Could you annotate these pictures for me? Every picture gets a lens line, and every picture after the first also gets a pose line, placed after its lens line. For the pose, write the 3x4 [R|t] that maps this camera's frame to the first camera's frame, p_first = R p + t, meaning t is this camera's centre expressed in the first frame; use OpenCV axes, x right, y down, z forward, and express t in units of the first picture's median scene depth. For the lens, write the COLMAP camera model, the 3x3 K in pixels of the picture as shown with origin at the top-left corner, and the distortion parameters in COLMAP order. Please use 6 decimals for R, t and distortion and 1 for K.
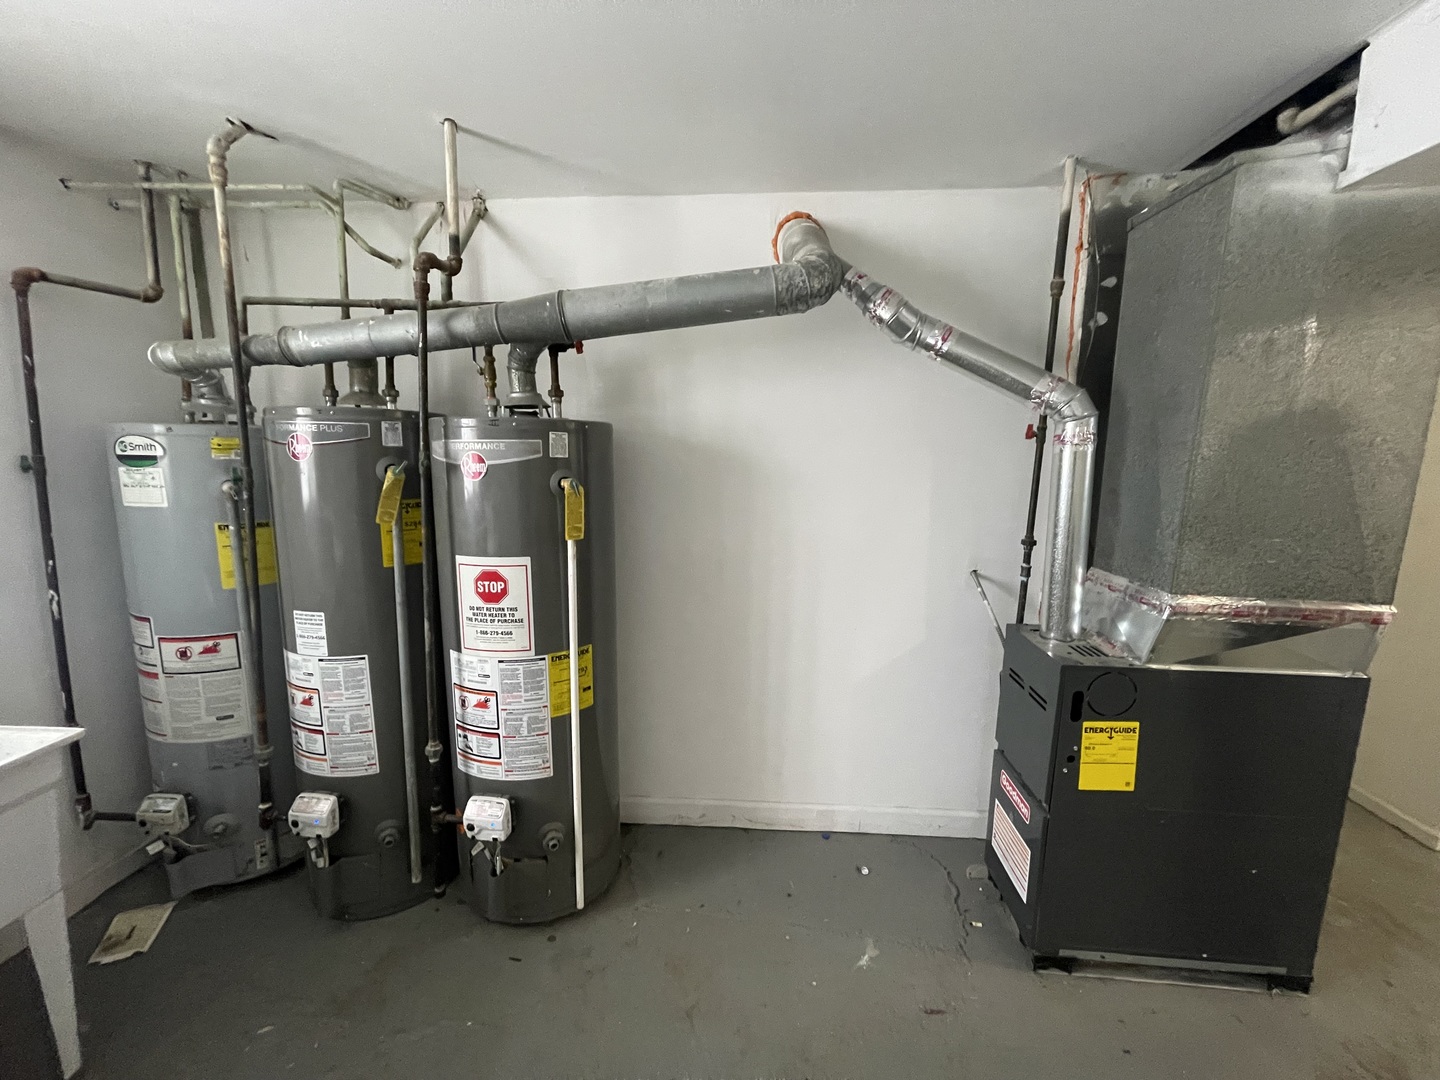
lens RADIAL K [[588.3, 0, 723.9], [0, 588.3, 561.5], [0, 0, 1]] dist [-0.001147, 0.000597]
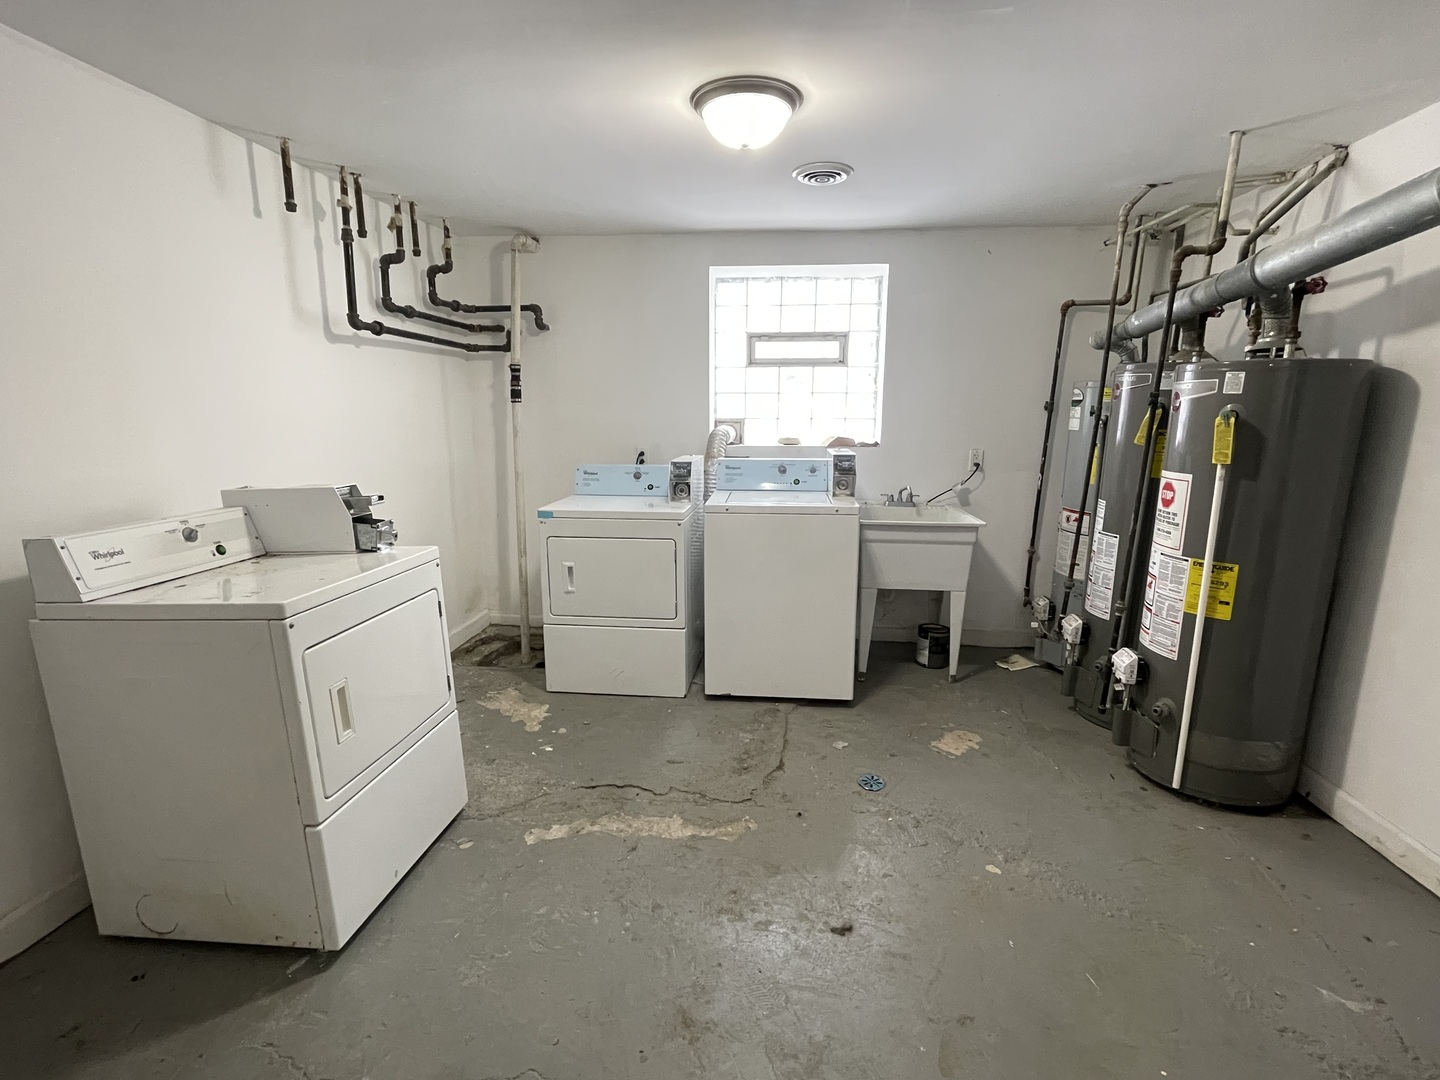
lens RADIAL K [[667.6, 0, 722.2], [0, 667.6, 544.3], [0, 0, 1]] dist [-0.003627, -0.000550]
pose [[-0.037327, 0.191774, -0.980729, 1.071018], [-0.173420, 0.965278, 0.195354, 0.030313], [0.984140, 0.177370, -0.002773, 0.048726]]
